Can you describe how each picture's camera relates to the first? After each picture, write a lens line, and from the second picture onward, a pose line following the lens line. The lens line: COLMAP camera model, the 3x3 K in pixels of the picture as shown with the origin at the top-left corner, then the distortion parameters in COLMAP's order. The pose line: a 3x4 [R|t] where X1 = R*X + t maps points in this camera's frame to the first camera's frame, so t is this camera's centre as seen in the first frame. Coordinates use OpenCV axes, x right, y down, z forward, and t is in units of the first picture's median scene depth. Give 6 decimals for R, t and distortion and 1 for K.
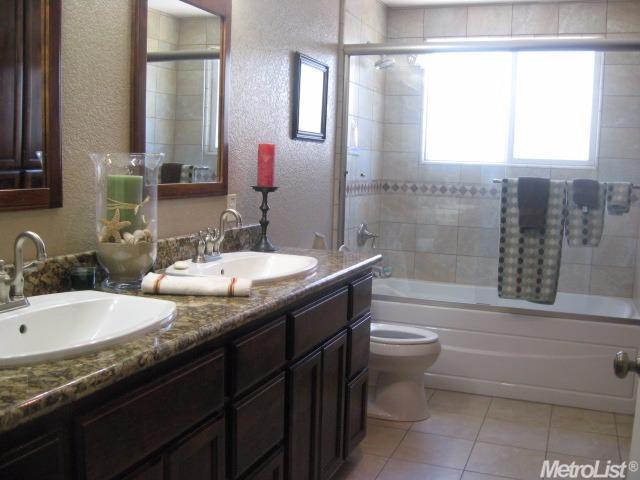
lens RADIAL K [[663.6, 0, 318.2], [0, 663.6, 238.3], [0, 0, 1]] dist [-0.109549, 0.000000]
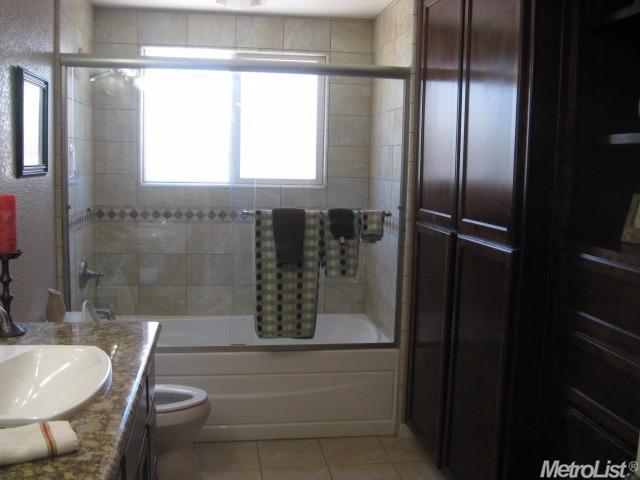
lens RADIAL K [[663.6, 0, 319.8], [0, 663.6, 243.1], [0, 0, 1]] dist [-0.109549, 0.000000]
pose [[0.865198, -0.071506, 0.496306, -0.106572], [0.059603, 0.997428, 0.039801, -0.076207], [-0.497875, -0.004854, 0.867235, 0.145067]]
